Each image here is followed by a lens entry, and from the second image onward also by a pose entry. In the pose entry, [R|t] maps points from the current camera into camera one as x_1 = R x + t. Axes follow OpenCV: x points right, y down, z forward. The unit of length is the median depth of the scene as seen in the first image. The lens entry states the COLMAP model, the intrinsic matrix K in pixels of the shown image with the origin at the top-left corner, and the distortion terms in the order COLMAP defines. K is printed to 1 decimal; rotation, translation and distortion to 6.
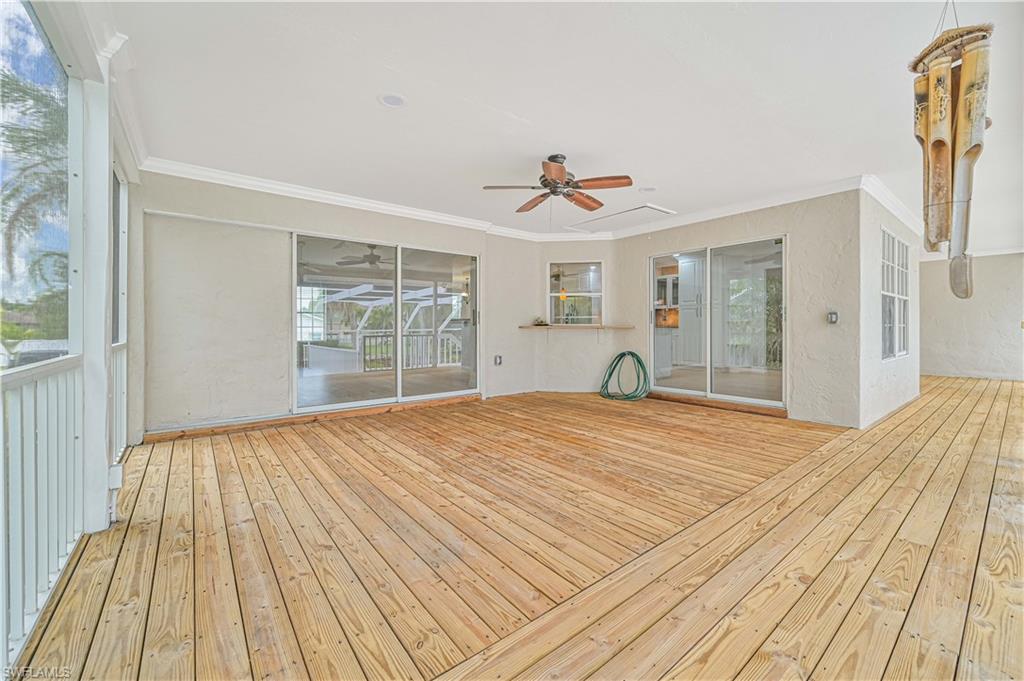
lens RADIAL K [[404.1, 0, 514.7], [0, 404.1, 333.6], [0, 0, 1]] dist [0.001164, 0.000453]
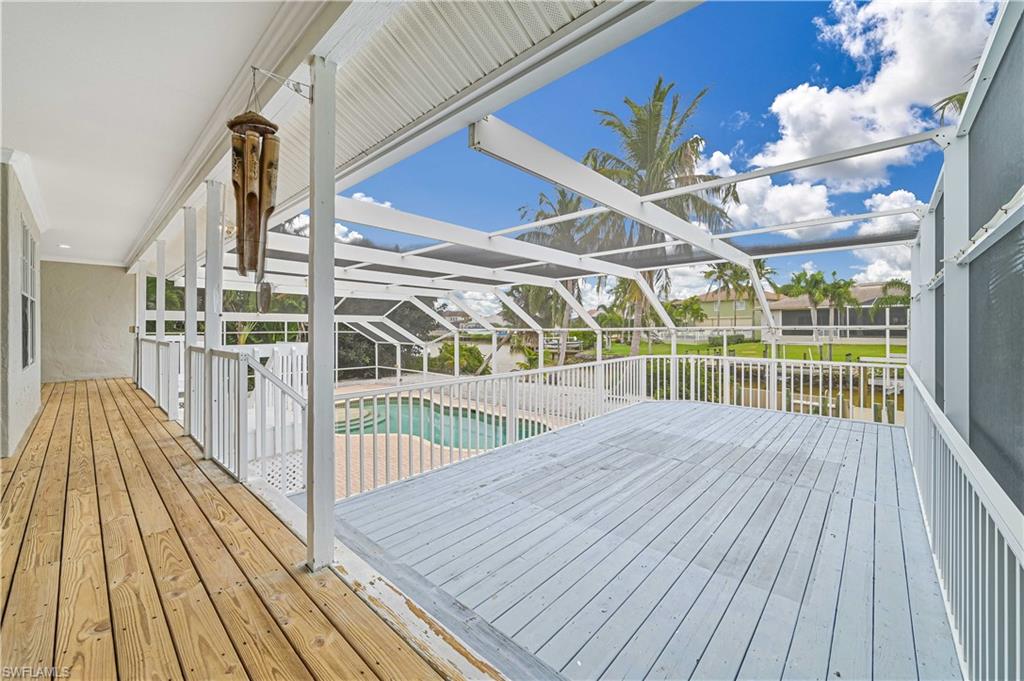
lens RADIAL K [[404.1, 0, 516.5], [0, 404.1, 332.8], [0, 0, 1]] dist [0.001164, 0.000453]
pose [[-0.147375, -0.005940, 0.989063, -0.252505], [0.016197, 0.999833, 0.008418, -0.012657], [-0.988948, 0.017260, -0.147255, 0.228995]]
